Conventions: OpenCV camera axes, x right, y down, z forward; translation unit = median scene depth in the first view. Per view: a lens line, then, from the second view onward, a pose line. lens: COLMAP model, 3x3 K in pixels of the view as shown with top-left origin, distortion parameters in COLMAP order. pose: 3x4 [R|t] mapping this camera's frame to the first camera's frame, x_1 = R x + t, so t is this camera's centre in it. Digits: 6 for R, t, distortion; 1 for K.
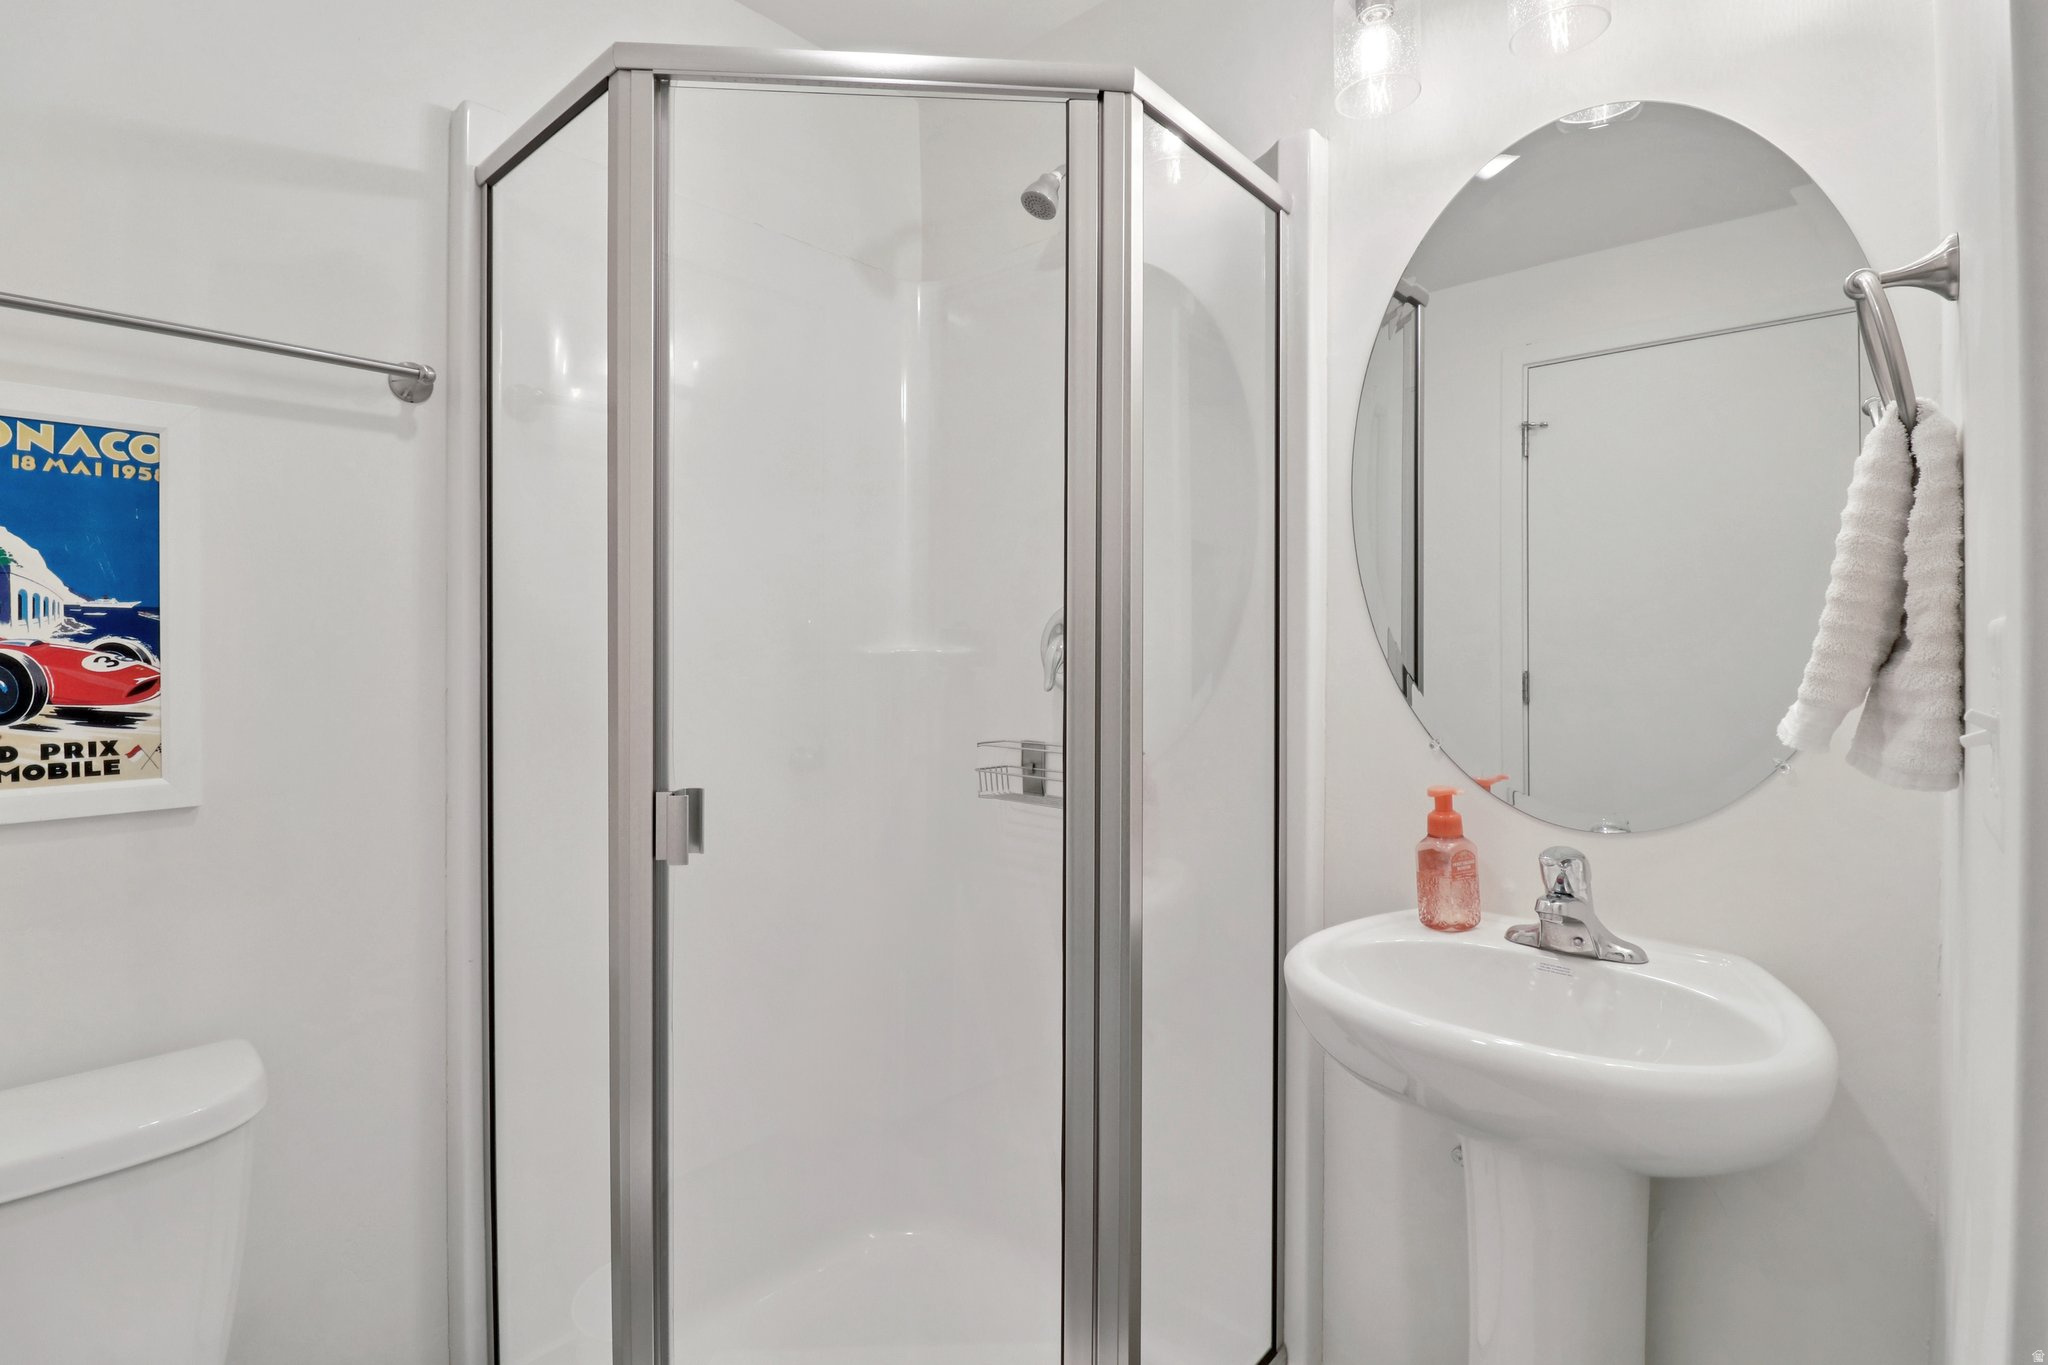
lens RADIAL K [[957.1, 0, 1026.8], [0, 957.1, 656.6], [0, 0, 1]] dist [-0.000957, -0.012602]
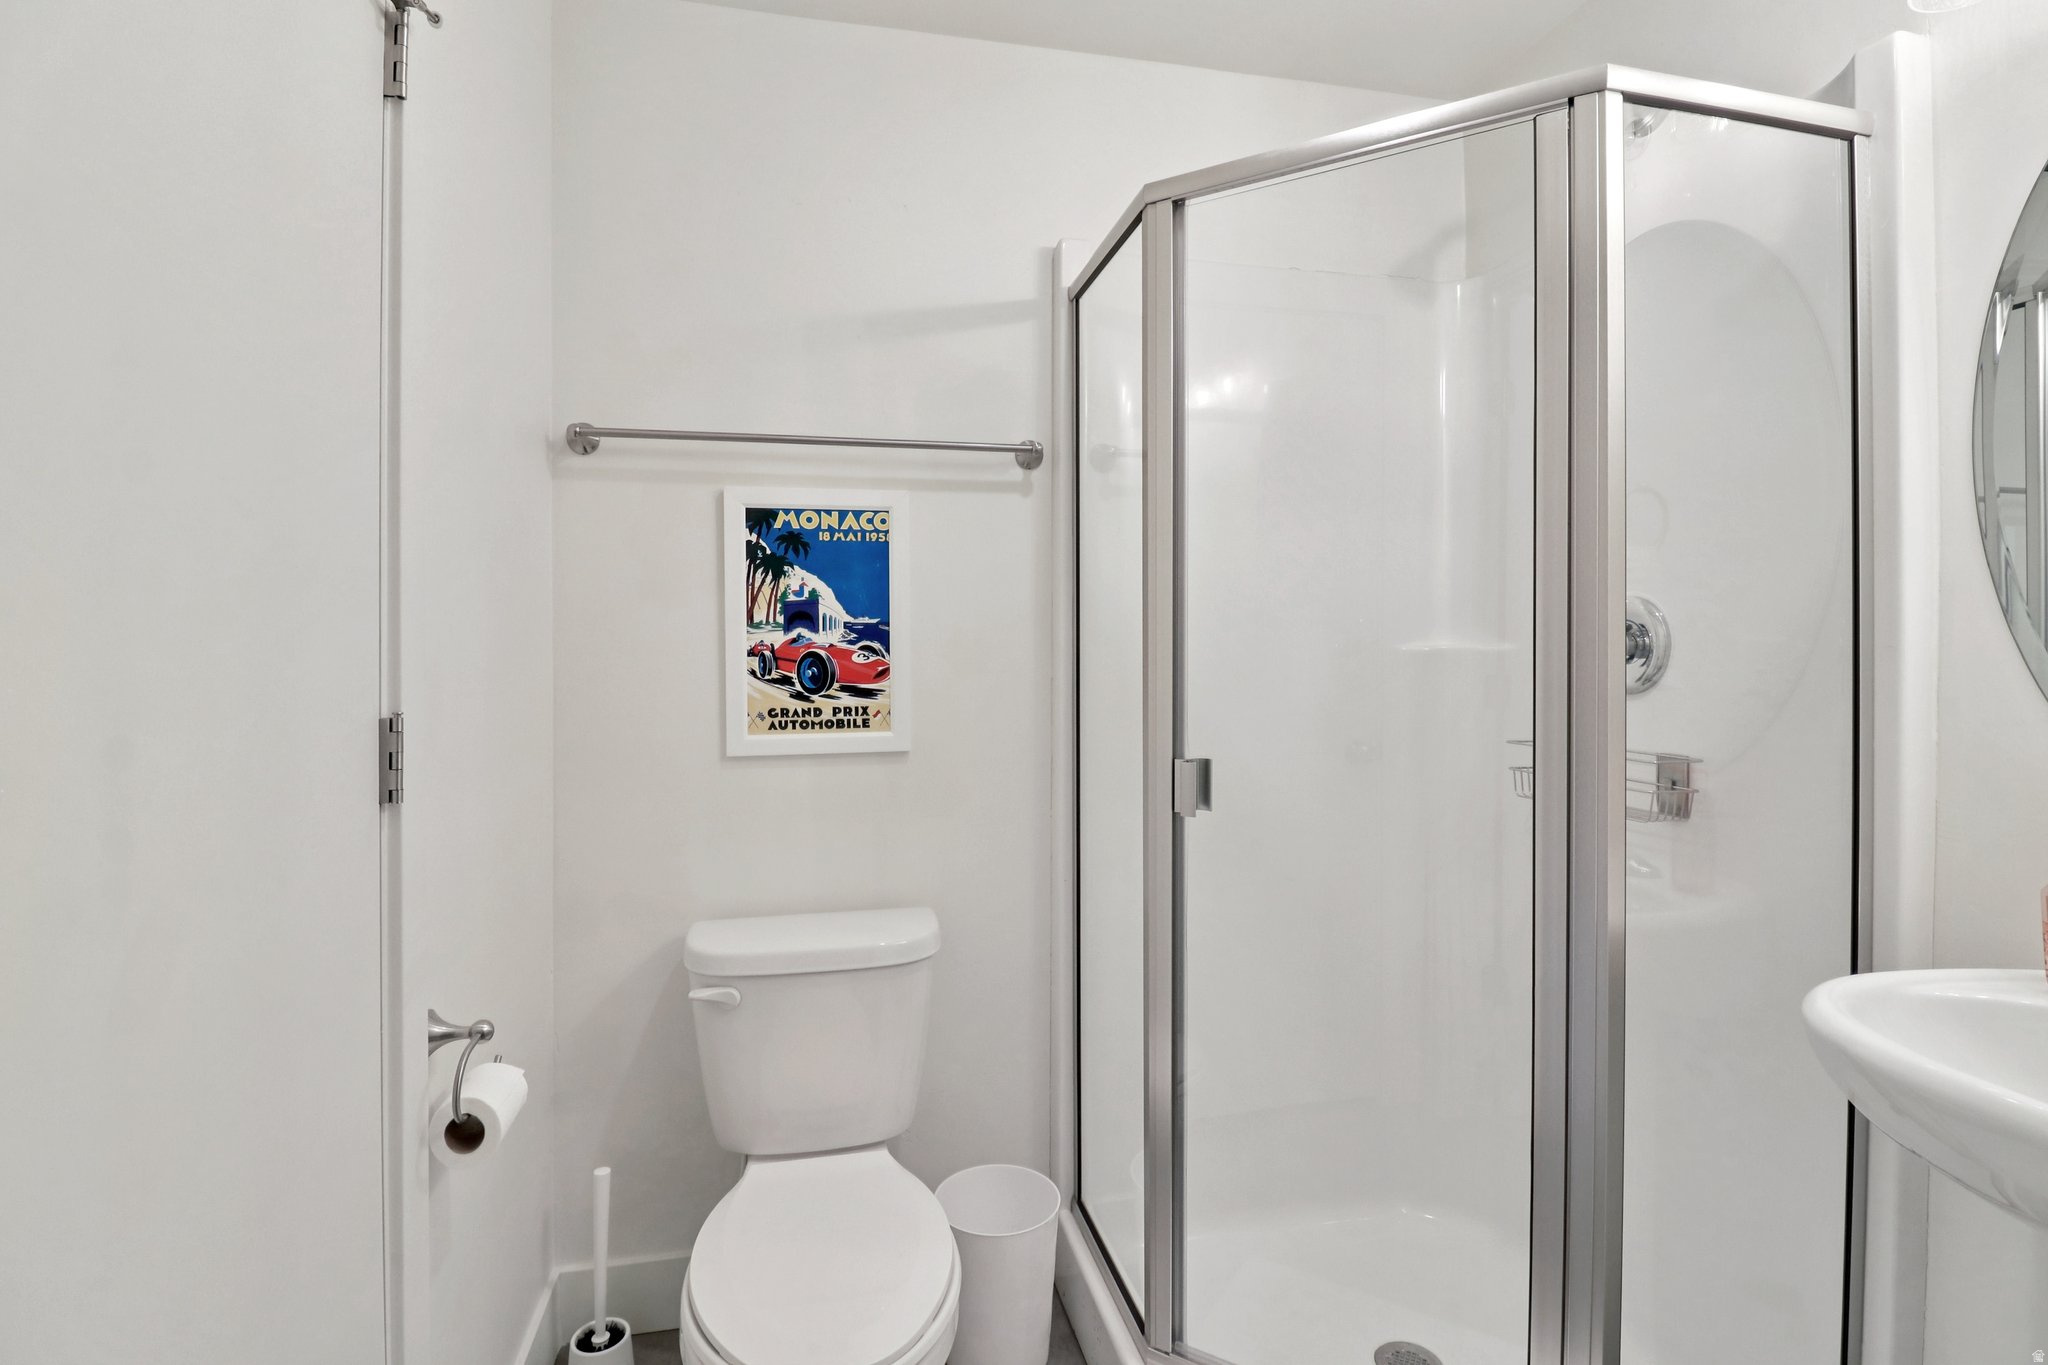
lens RADIAL K [[957.1, 0, 1026.8], [0, 957.1, 656.6], [0, 0, 1]] dist [-0.000957, -0.012602]
pose [[0.814237, 0.002311, -0.580528, 0.190255], [-0.001113, 0.999996, 0.002419, 0.000878], [0.580531, -0.001323, 0.814237, -0.156934]]
